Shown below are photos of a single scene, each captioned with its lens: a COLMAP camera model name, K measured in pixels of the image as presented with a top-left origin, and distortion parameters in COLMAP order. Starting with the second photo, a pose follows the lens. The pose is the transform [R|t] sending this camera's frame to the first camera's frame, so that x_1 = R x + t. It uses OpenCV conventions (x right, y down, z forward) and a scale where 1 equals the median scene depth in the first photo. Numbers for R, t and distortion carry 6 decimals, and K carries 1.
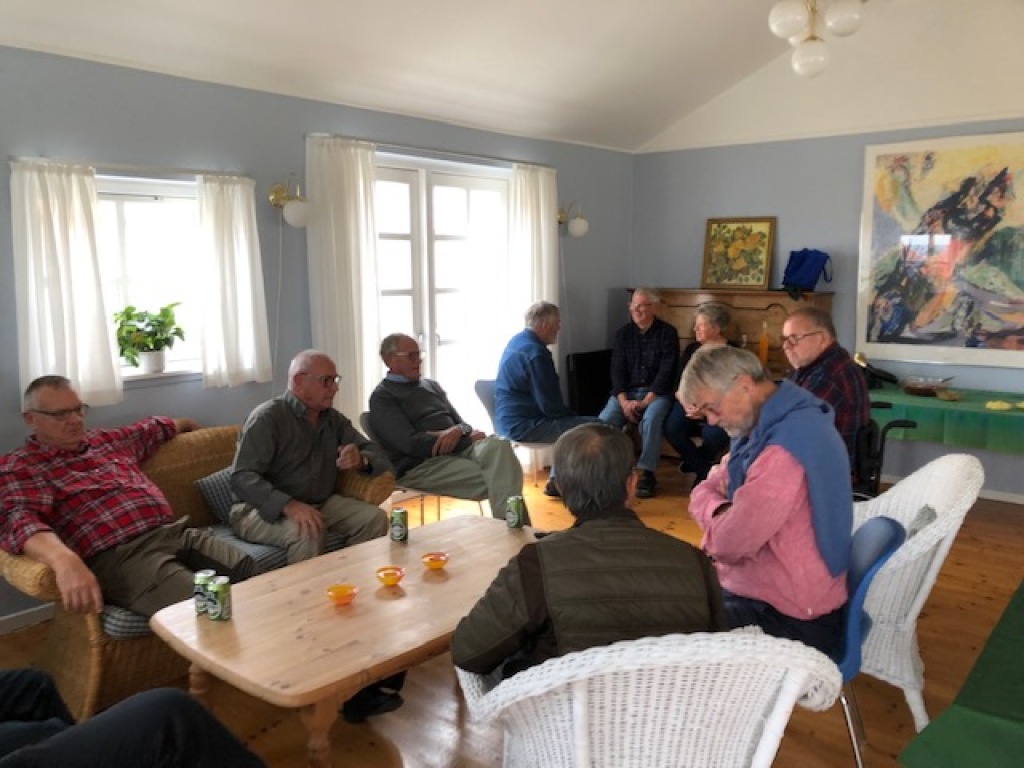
lens RADIAL K [[851.8, 0, 512.0], [0, 851.8, 384.0], [0, 0, 1]] dist [-0.000340, 0.021399]
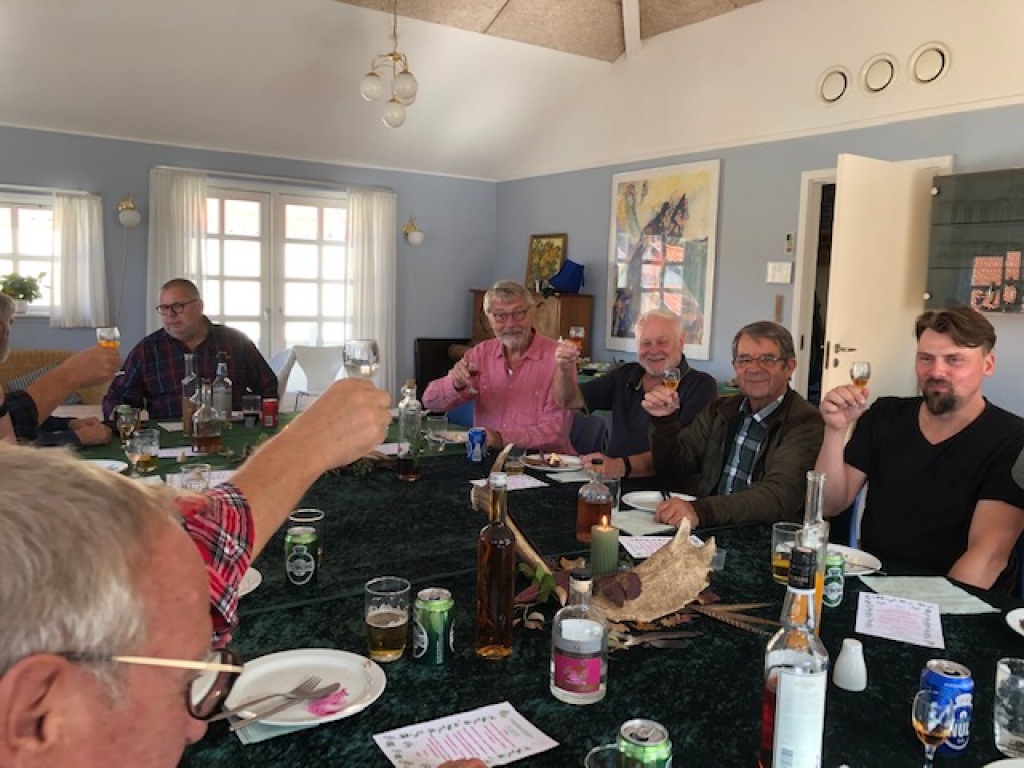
lens RADIAL K [[851.8, 0, 512.0], [0, 851.8, 384.0], [0, 0, 1]] dist [-0.000340, 0.021399]
pose [[0.960332, 0.066083, -0.270915, 0.640623], [-0.075883, 0.996782, -0.025847, 0.062365], [0.268335, 0.045380, 0.962256, -0.205262]]
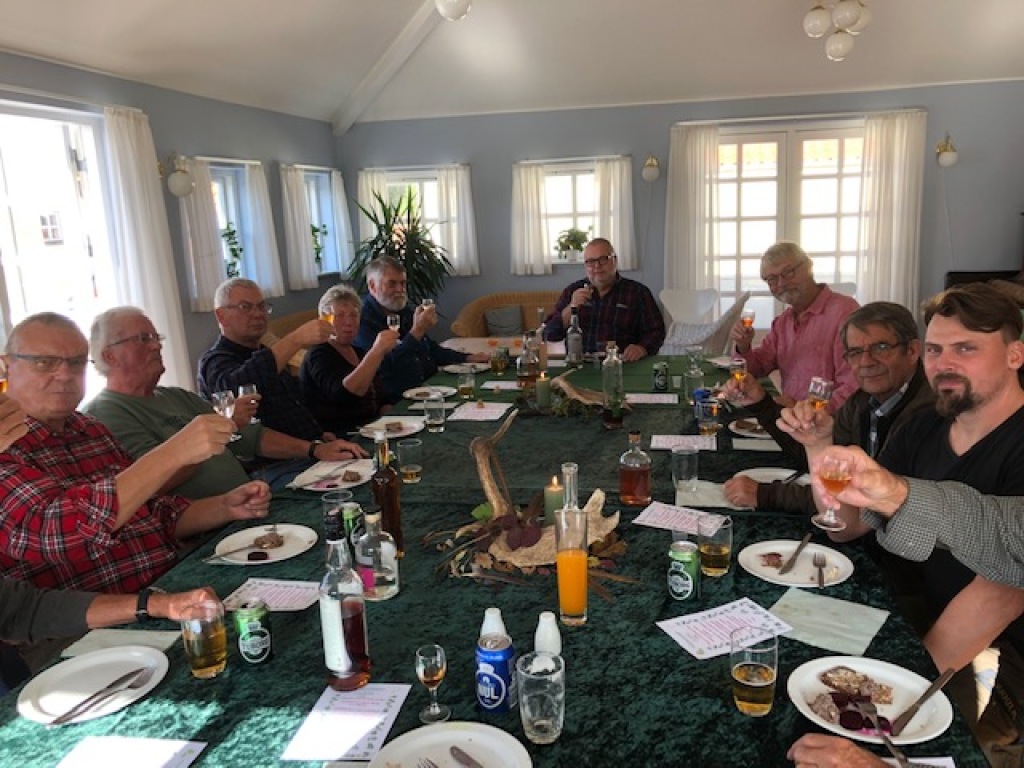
lens RADIAL K [[819.0, 0, 512.0], [0, 819.0, 384.0], [0, 0, 1]] dist [0.031032, -0.035421]
pose [[0.514151, 0.154237, -0.843718, 0.841905], [-0.084401, 0.988022, 0.129184, 0.023973], [0.853537, 0.004791, 0.521010, -0.092995]]
